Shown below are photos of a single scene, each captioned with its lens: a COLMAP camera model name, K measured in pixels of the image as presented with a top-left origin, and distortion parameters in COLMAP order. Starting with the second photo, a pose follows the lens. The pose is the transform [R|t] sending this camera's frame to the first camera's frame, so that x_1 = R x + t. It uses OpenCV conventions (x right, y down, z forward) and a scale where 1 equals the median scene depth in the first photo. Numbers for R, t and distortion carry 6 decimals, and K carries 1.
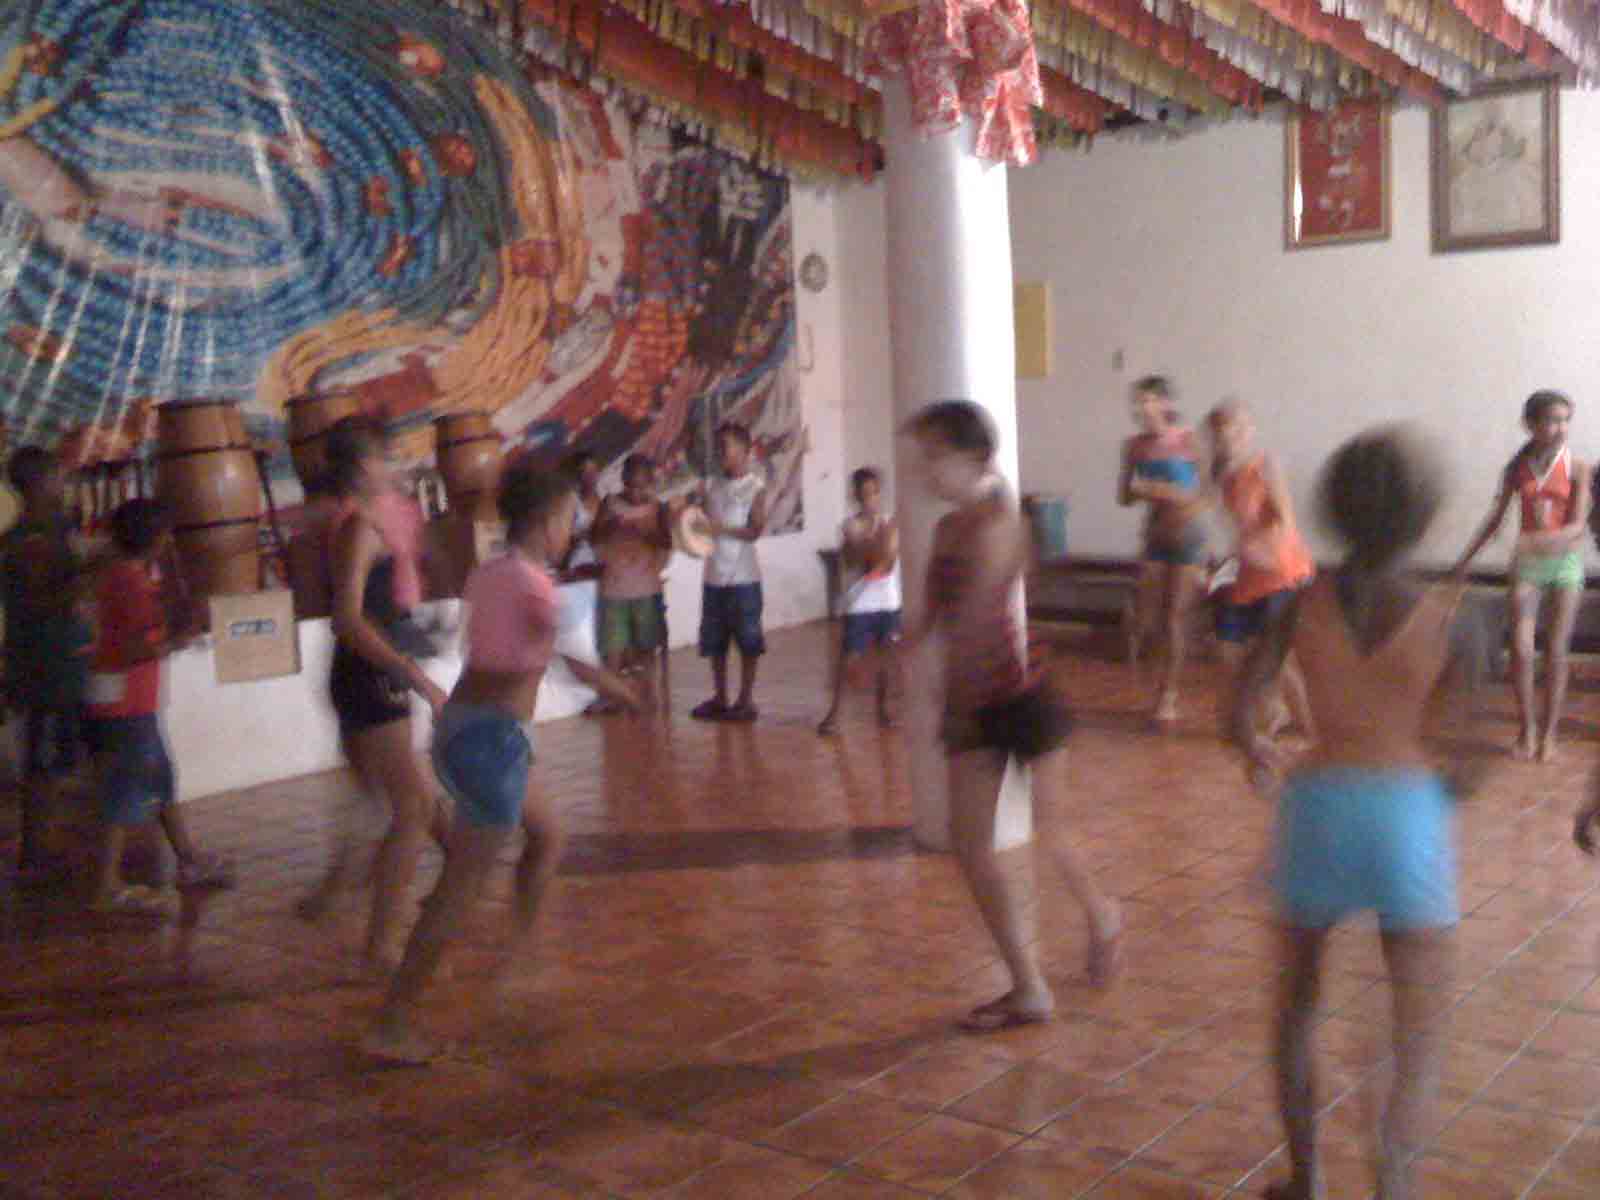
lens RADIAL K [[1817.8, 0, 786.2], [0, 1817.8, 590.5], [0, 0, 1]] dist [-0.001534, 0.000000]
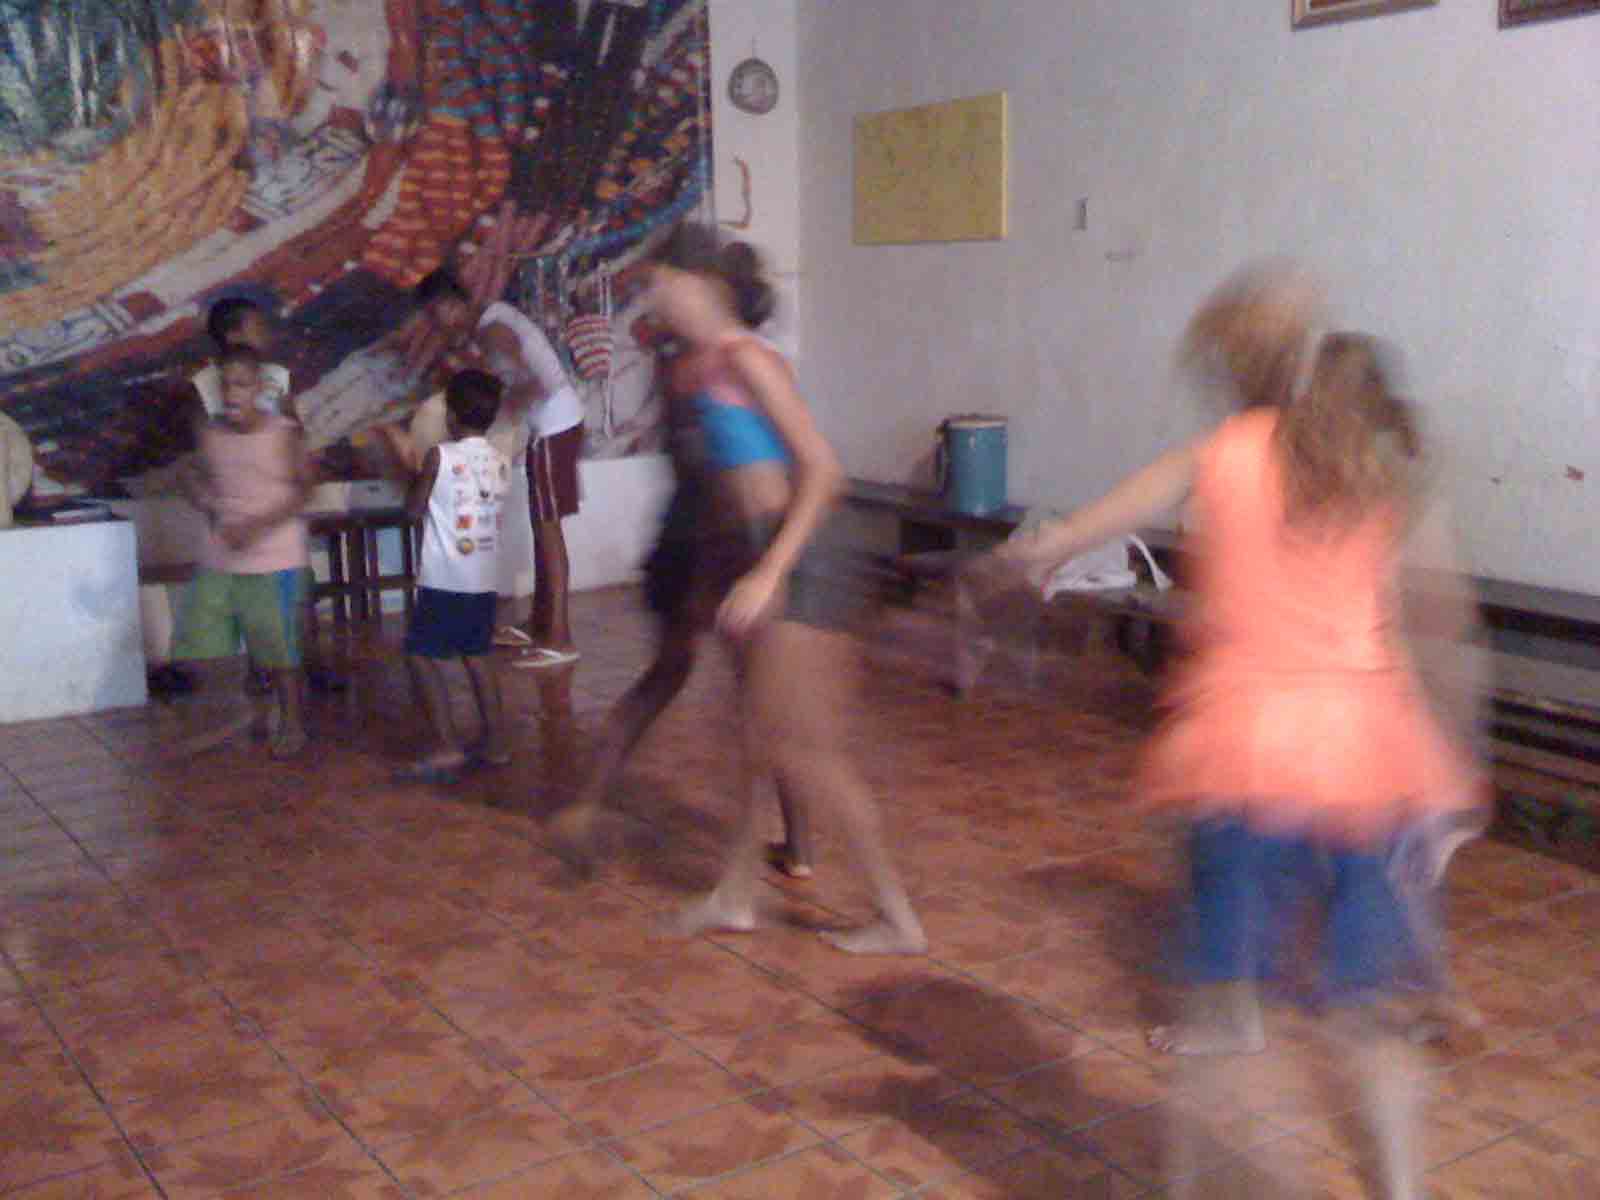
lens RADIAL K [[1817.8, 0, 808.0], [0, 1817.8, 596.5], [0, 0, 1]] dist [-0.001534, 0.000000]
pose [[0.950961, 0.080053, -0.298774, 0.304062], [-0.057064, 0.994754, 0.084905, -0.042773], [0.304003, -0.063693, 0.950540, 0.362298]]
